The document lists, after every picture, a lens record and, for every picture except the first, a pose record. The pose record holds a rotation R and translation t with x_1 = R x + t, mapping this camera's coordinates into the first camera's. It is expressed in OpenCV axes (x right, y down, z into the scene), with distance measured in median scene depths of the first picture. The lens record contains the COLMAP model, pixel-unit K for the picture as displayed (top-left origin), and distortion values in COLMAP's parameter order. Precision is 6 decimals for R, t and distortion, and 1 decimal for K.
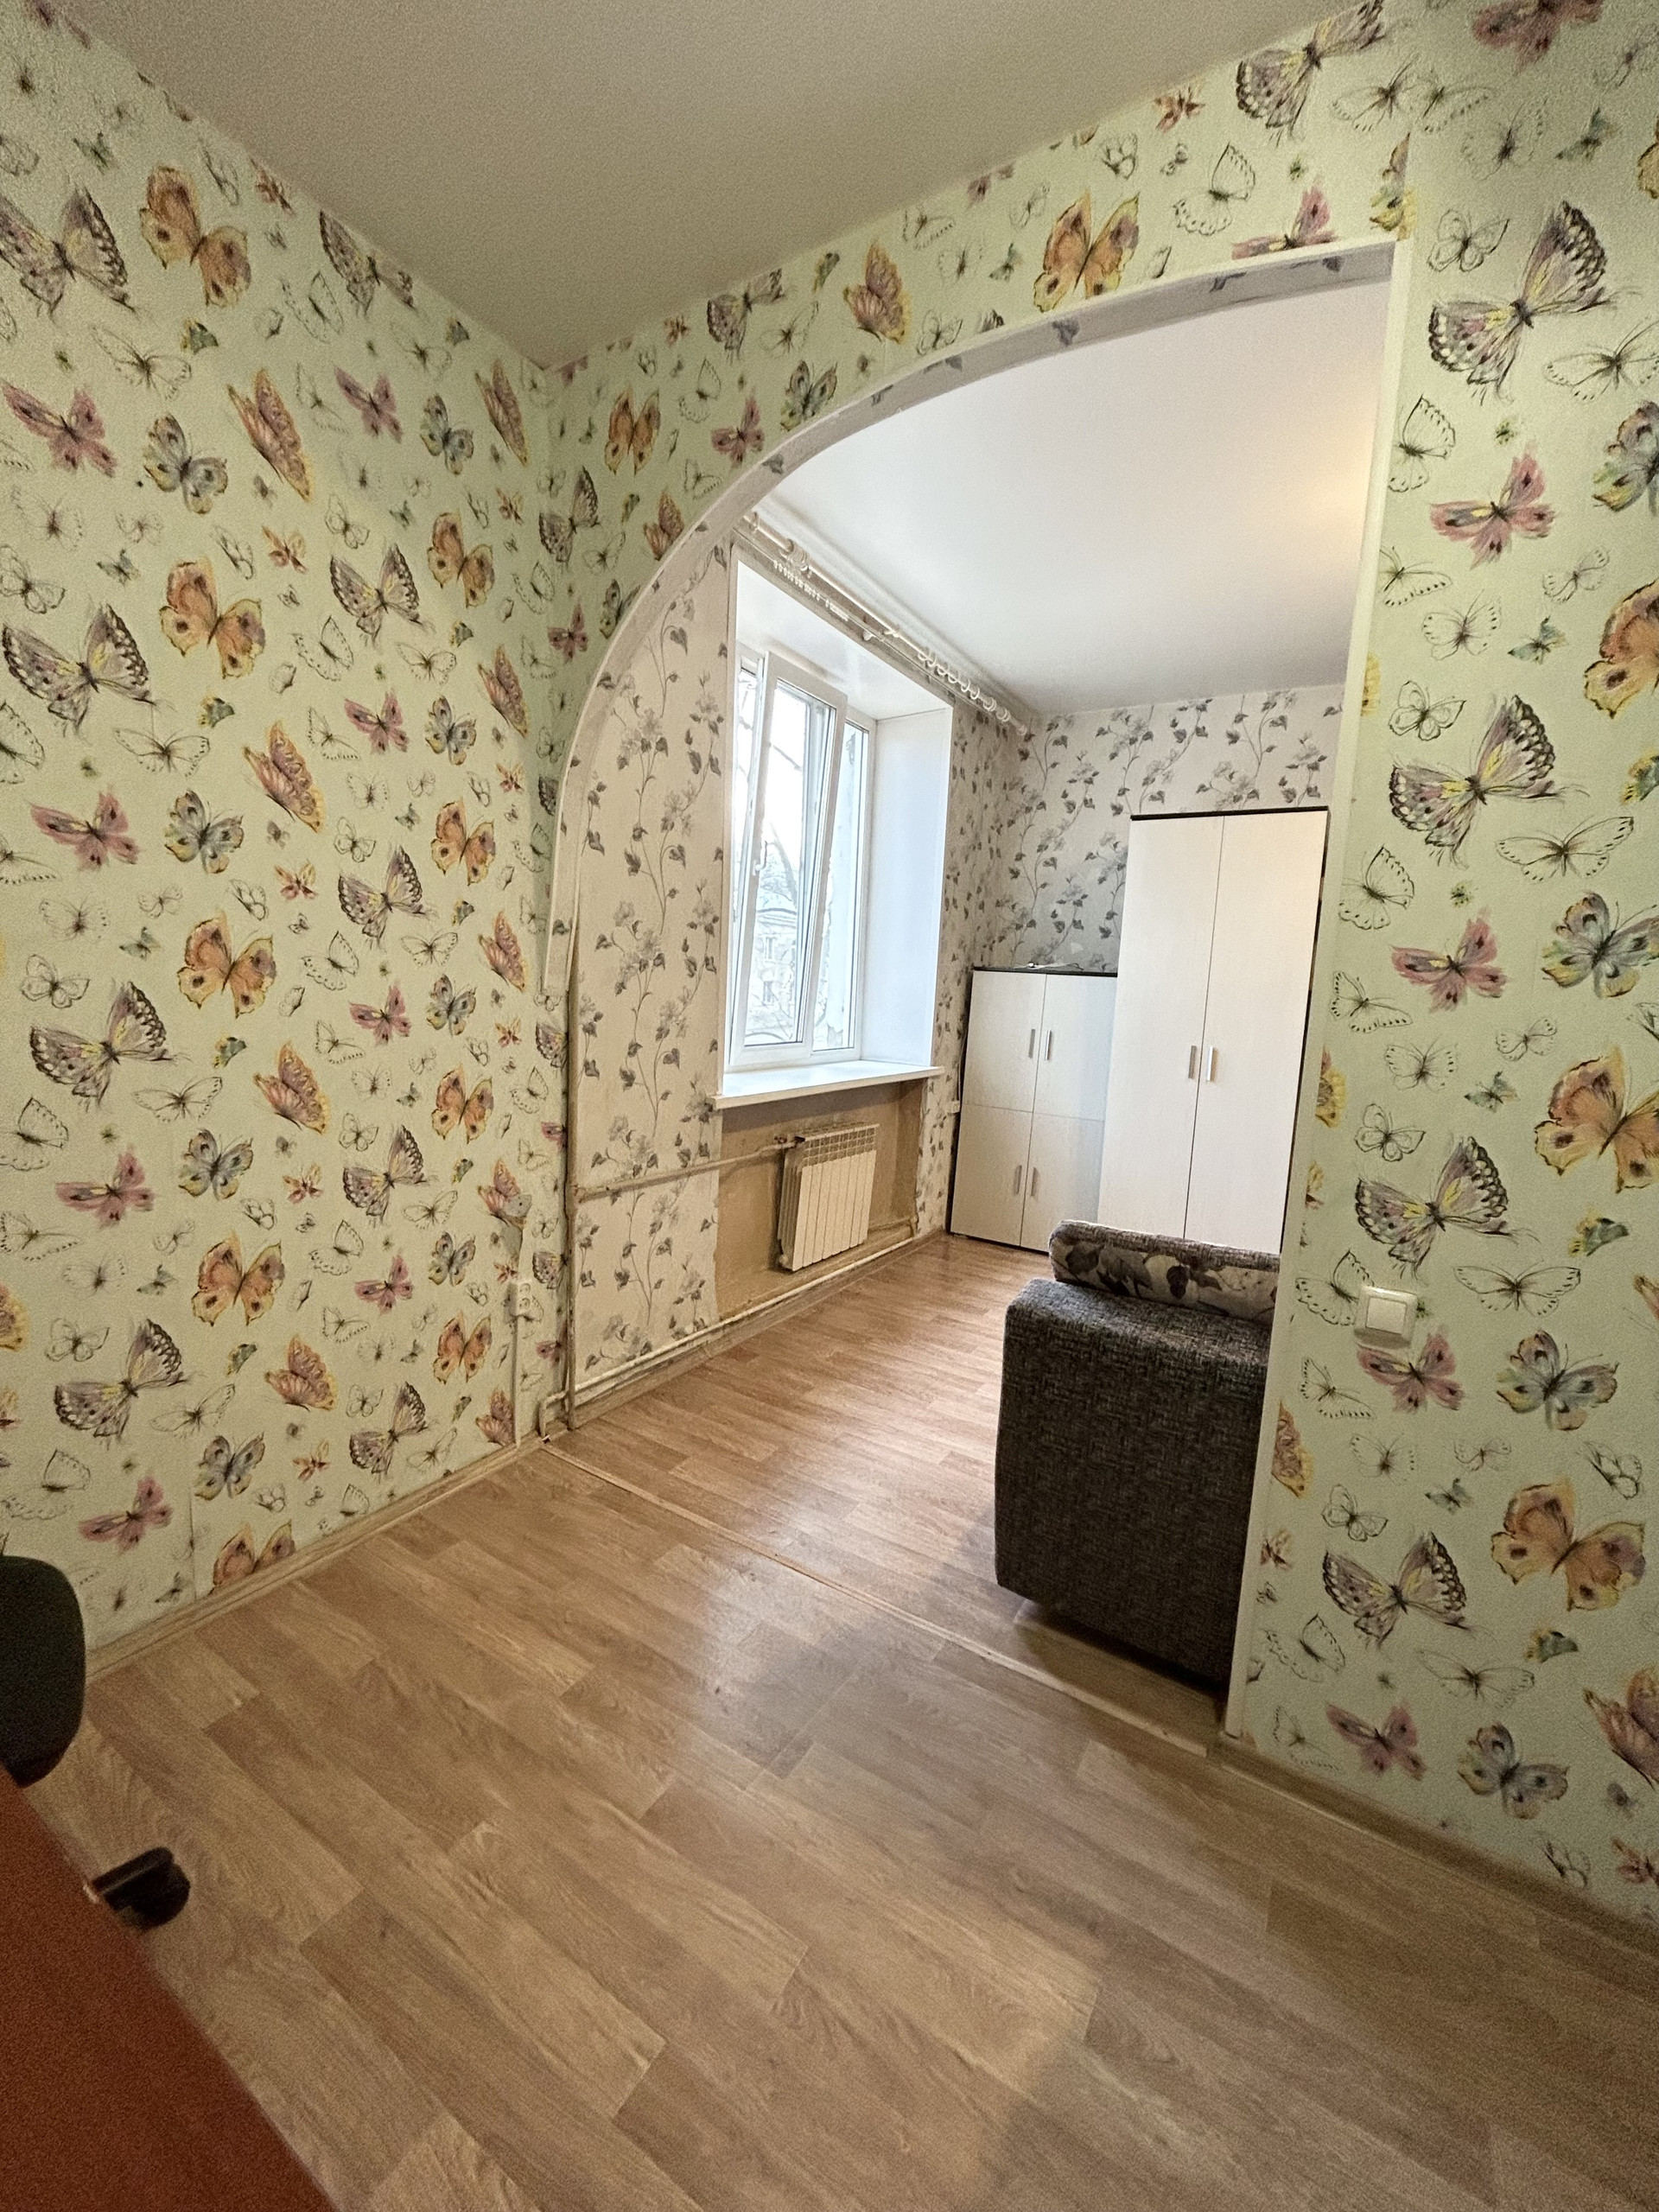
lens RADIAL K [[899.2, 0, 832.8], [0, 899.2, 1106.9], [0, 0, 1]] dist [0.000412, 0.000115]
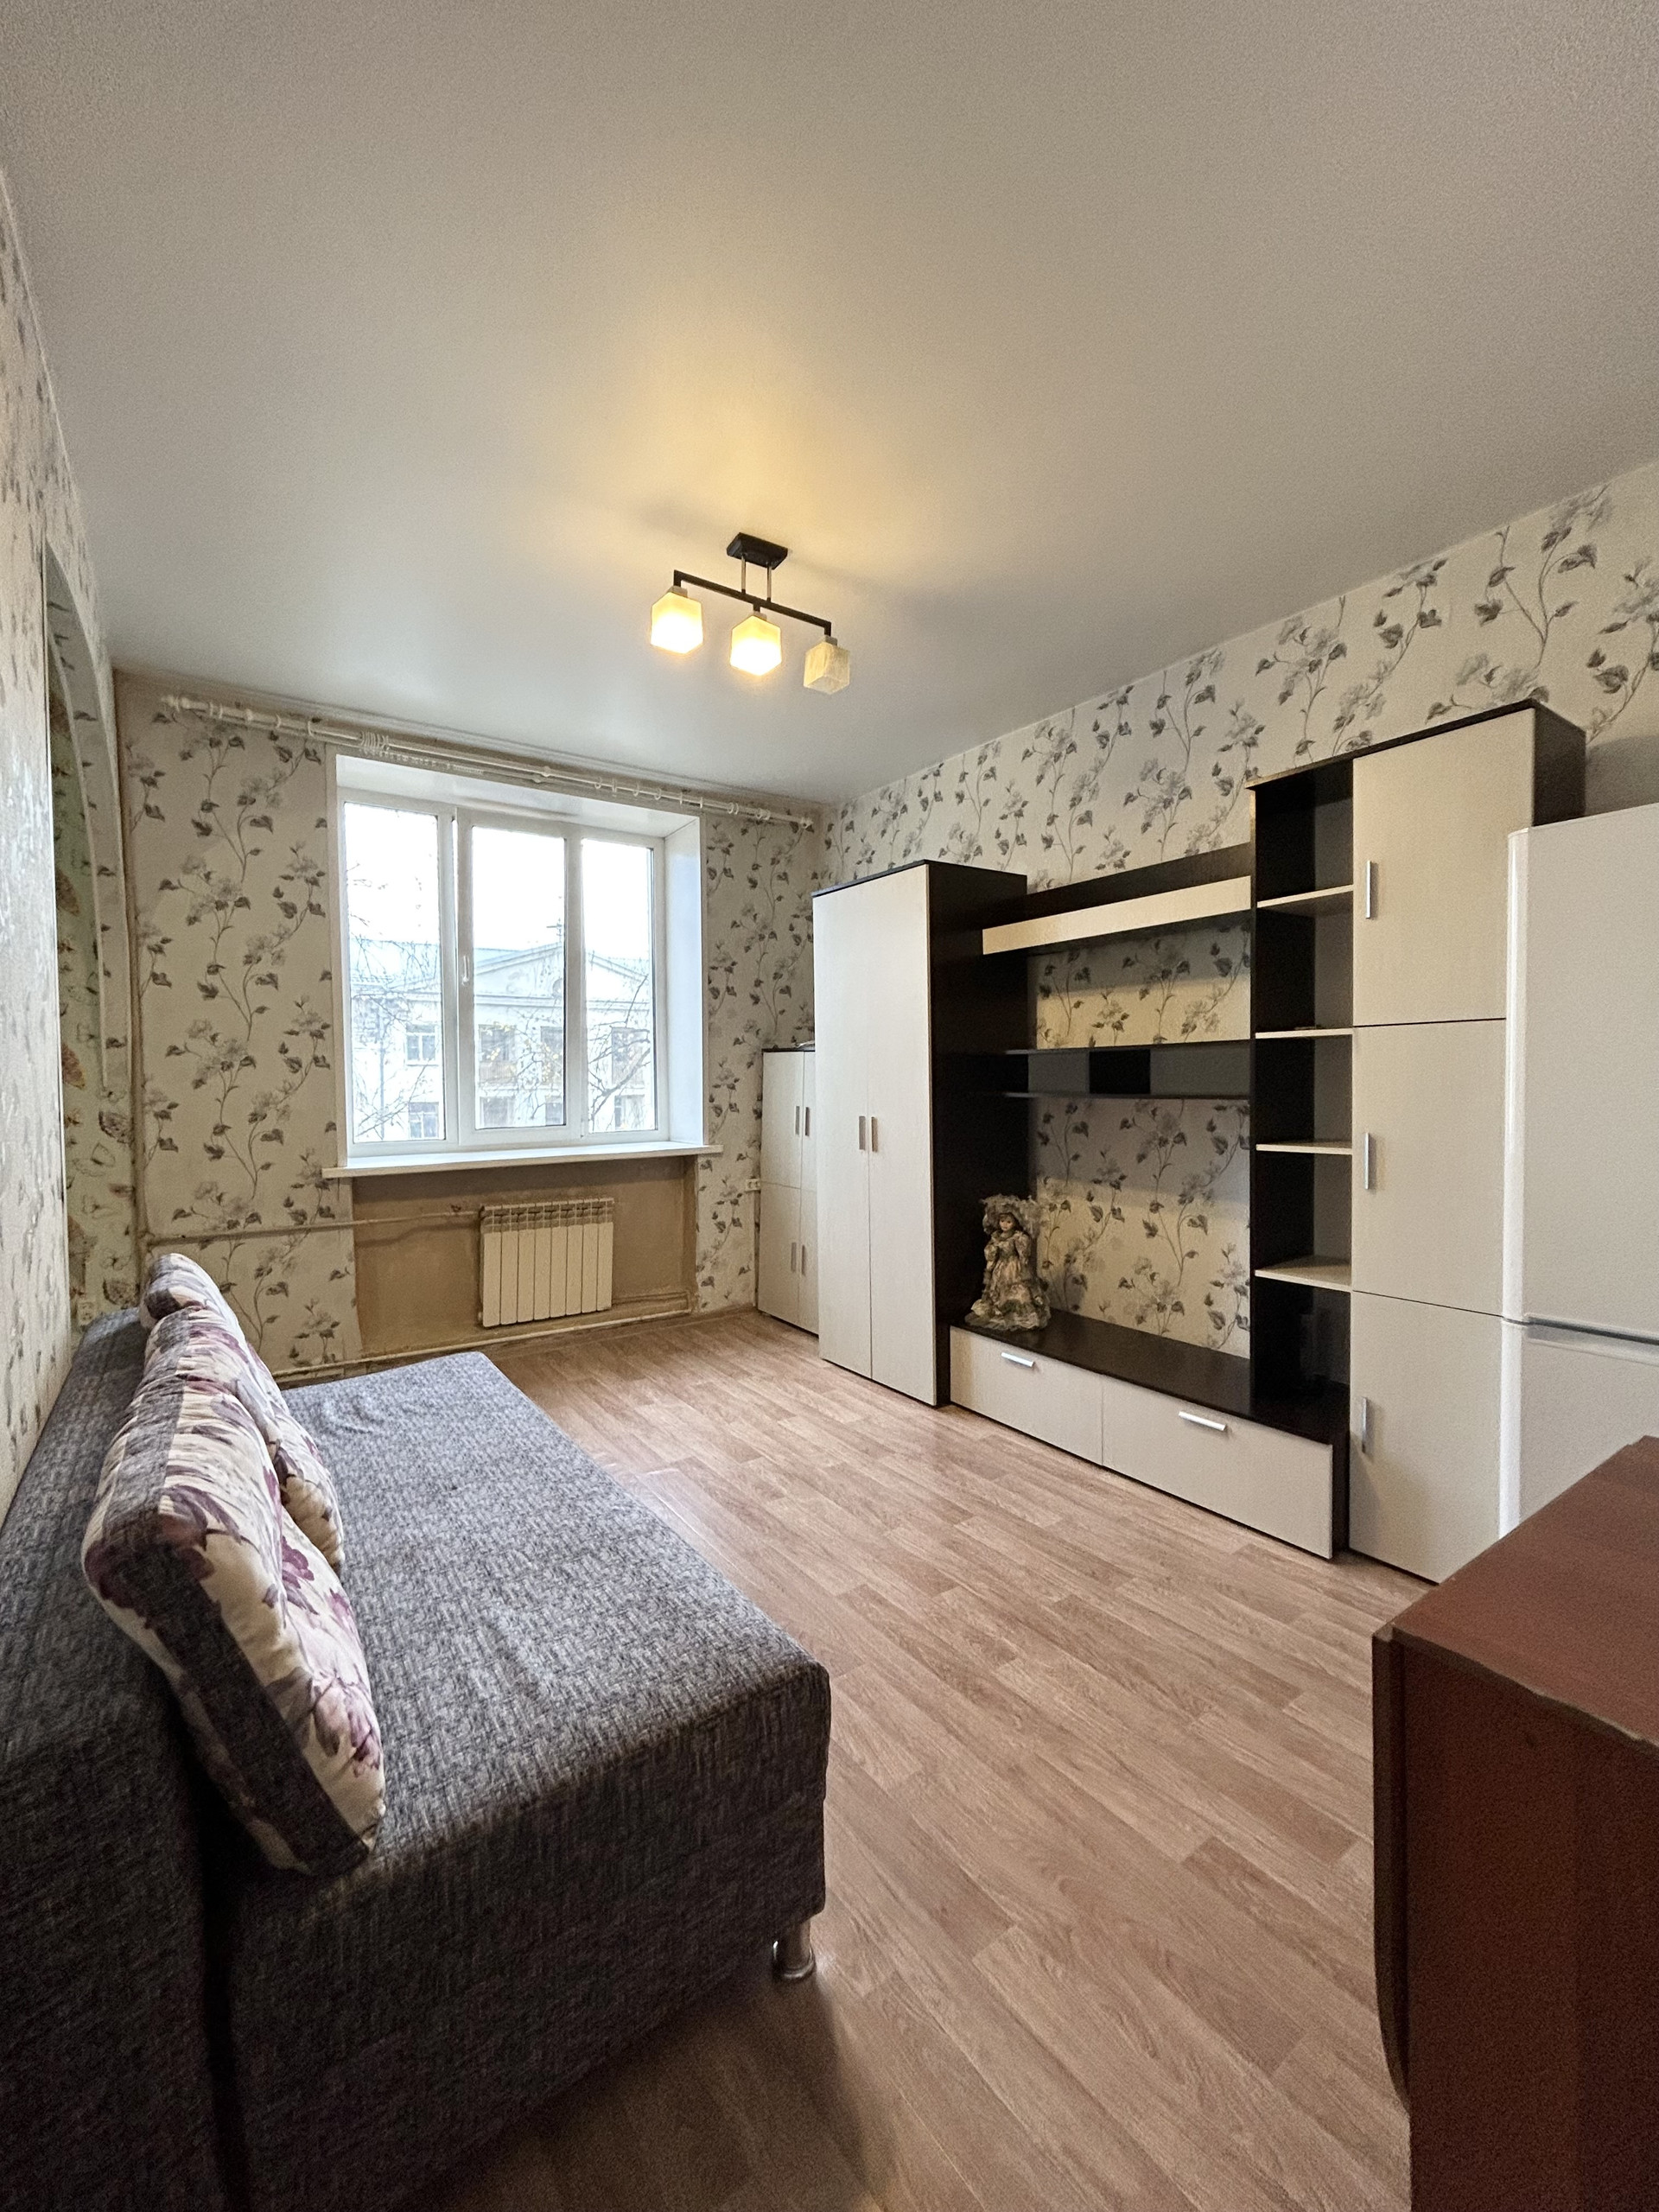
lens RADIAL K [[899.2, 0, 832.8], [0, 899.2, 1106.9], [0, 0, 1]] dist [0.000412, 0.000115]
pose [[0.915882, -0.039663, -0.399483, 1.018856], [-0.004772, 0.993961, -0.109626, 0.037947], [0.401419, 0.102311, 0.910162, 0.148988]]
